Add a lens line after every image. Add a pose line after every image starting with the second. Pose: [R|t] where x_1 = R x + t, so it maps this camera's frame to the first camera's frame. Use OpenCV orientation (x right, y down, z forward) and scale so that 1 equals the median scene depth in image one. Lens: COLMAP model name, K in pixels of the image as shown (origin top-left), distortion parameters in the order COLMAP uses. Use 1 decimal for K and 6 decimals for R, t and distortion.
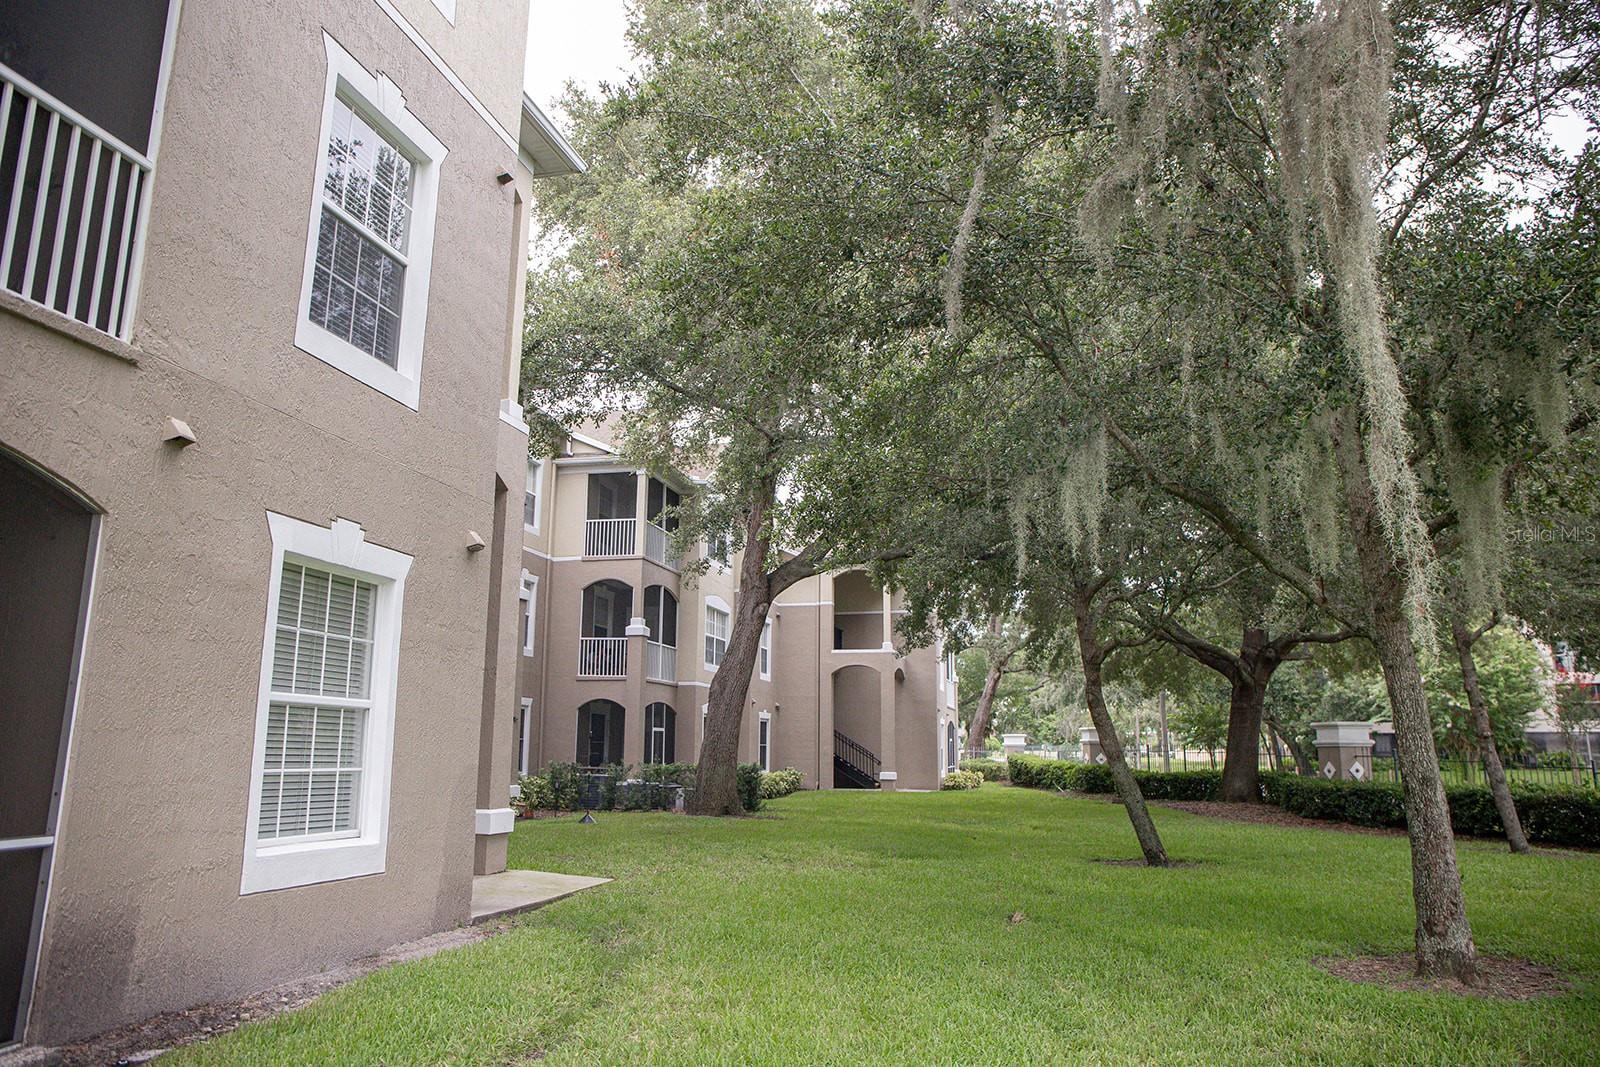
lens RADIAL K [[1111.7, 0, 790.7], [0, 1111.7, 502.5], [0, 0, 1]] dist [-0.007382, -0.024560]
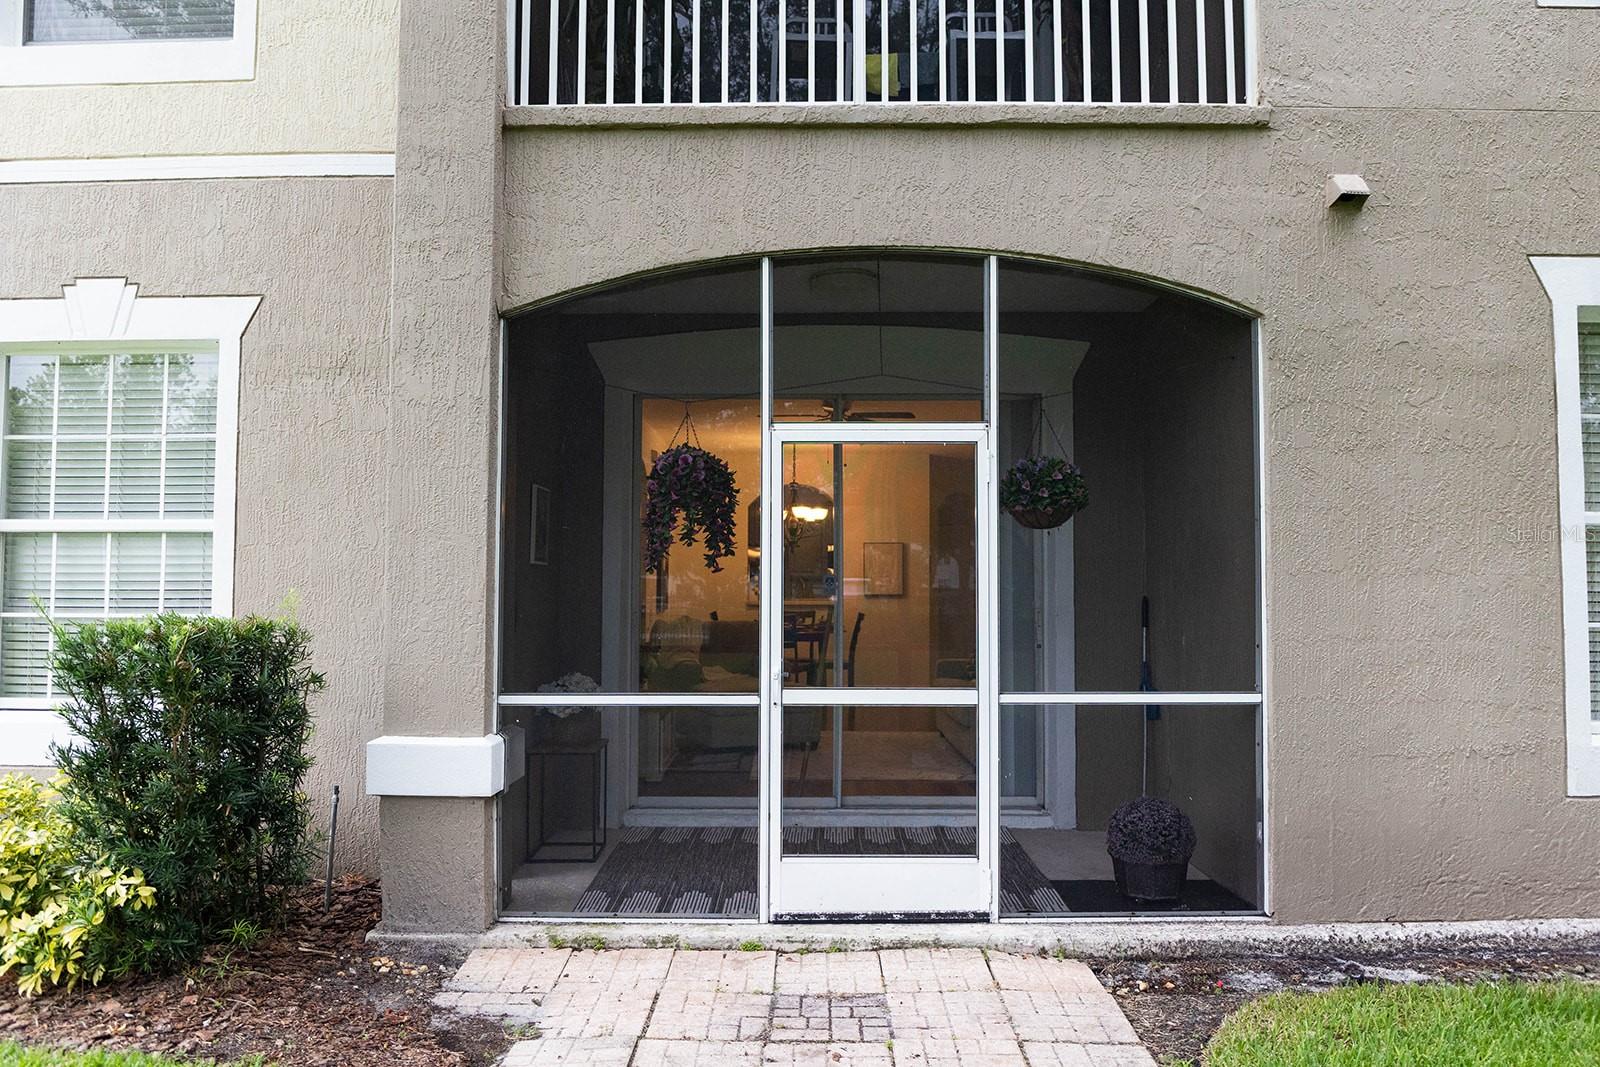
lens RADIAL K [[1111.7, 0, 790.7], [0, 1111.7, 502.5], [0, 0, 1]] dist [-0.007382, -0.024560]
pose [[0.212211, -0.062440, -0.975227, 0.104676], [0.205767, 0.978438, -0.017870, 0.087354], [0.955315, -0.196877, 0.220483, 0.442375]]
